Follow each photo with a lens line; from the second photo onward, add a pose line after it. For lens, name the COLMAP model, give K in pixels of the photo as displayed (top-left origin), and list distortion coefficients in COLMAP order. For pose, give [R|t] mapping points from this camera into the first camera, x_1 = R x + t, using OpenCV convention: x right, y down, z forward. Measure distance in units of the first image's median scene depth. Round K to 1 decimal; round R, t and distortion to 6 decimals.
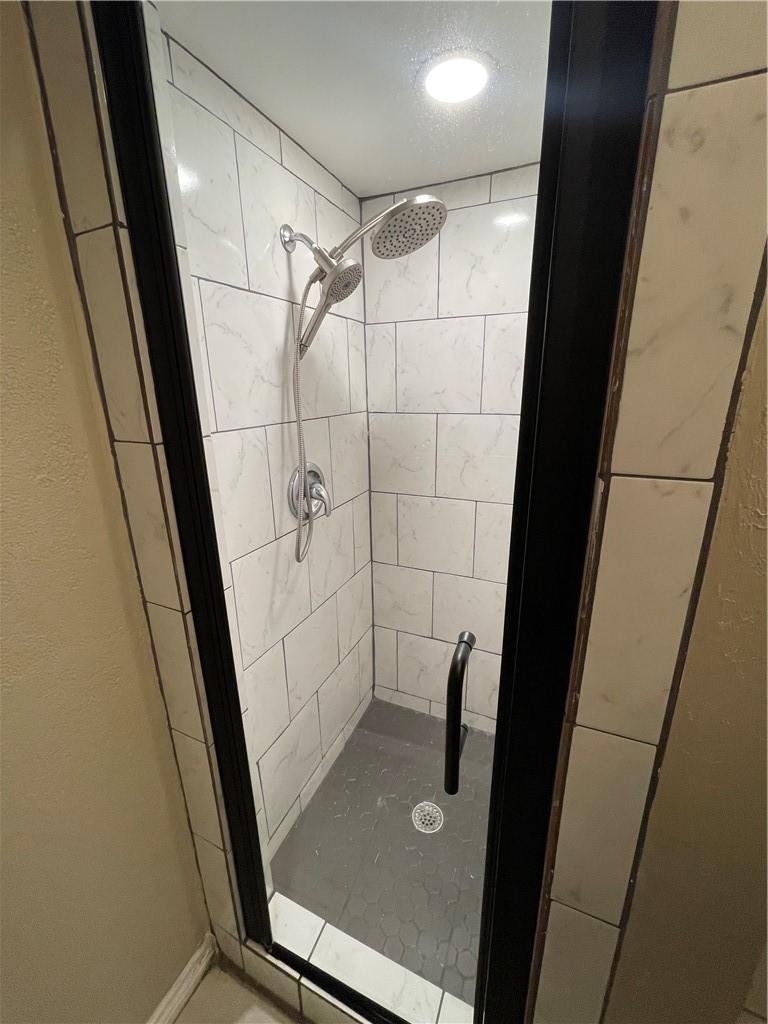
lens RADIAL K [[413.1, 0, 384.7], [0, 413.1, 510.2], [0, 0, 1]] dist [-0.000596, -0.000084]
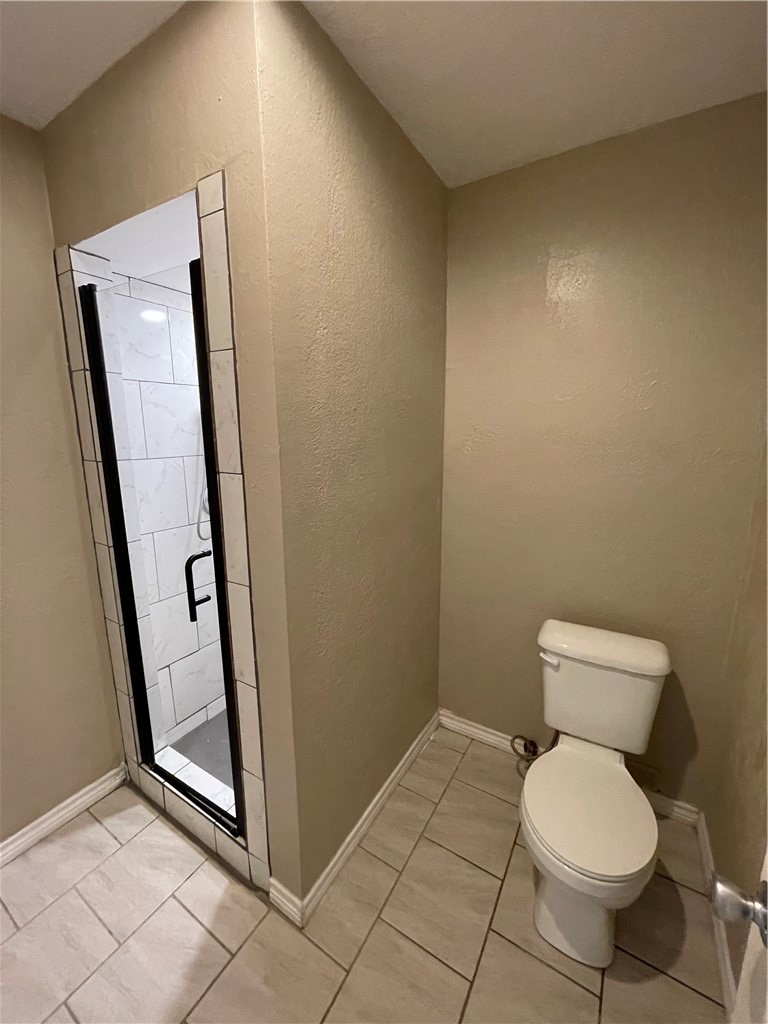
lens RADIAL K [[413.1, 0, 382.3], [0, 413.1, 510.5], [0, 0, 1]] dist [-0.000596, -0.000084]
pose [[0.991678, 0.036419, -0.123486, 0.814941], [-0.048097, 0.994509, -0.092948, 0.151294], [0.119423, 0.098114, 0.987984, -0.634059]]
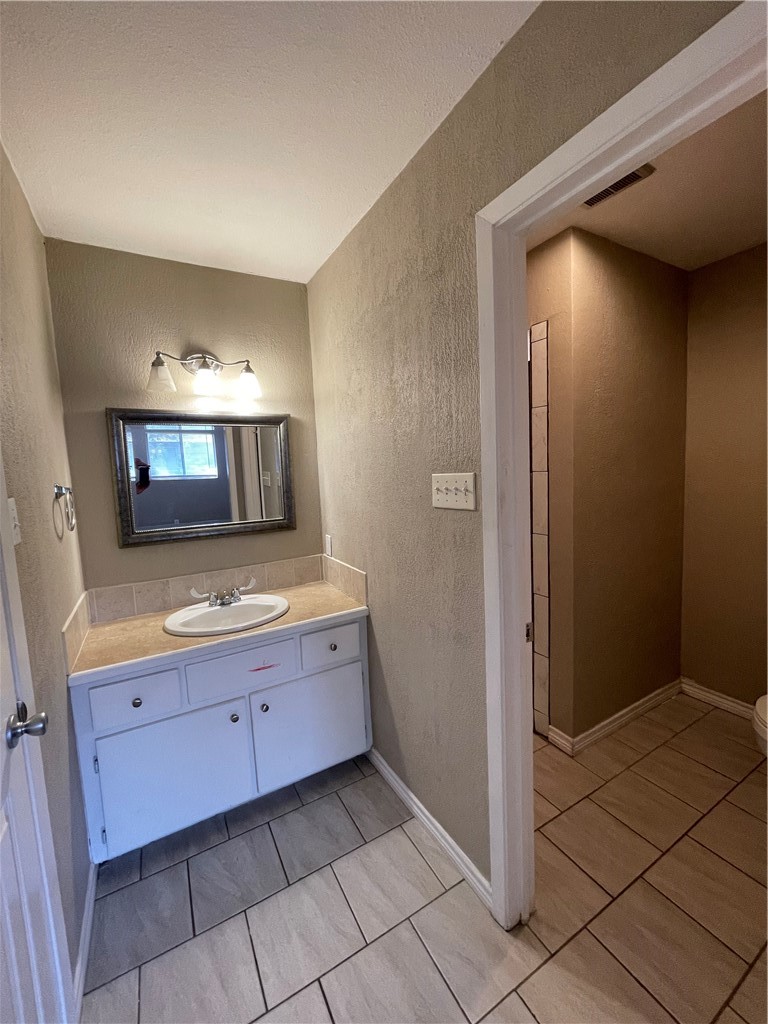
lens RADIAL K [[413.1, 0, 382.9], [0, 413.1, 507.7], [0, 0, 1]] dist [-0.000596, -0.000084]
pose [[0.807804, 0.039911, -0.588099, 0.849858], [-0.141773, 0.981573, -0.128123, 0.514497], [0.572148, 0.186874, 0.798577, -1.639099]]
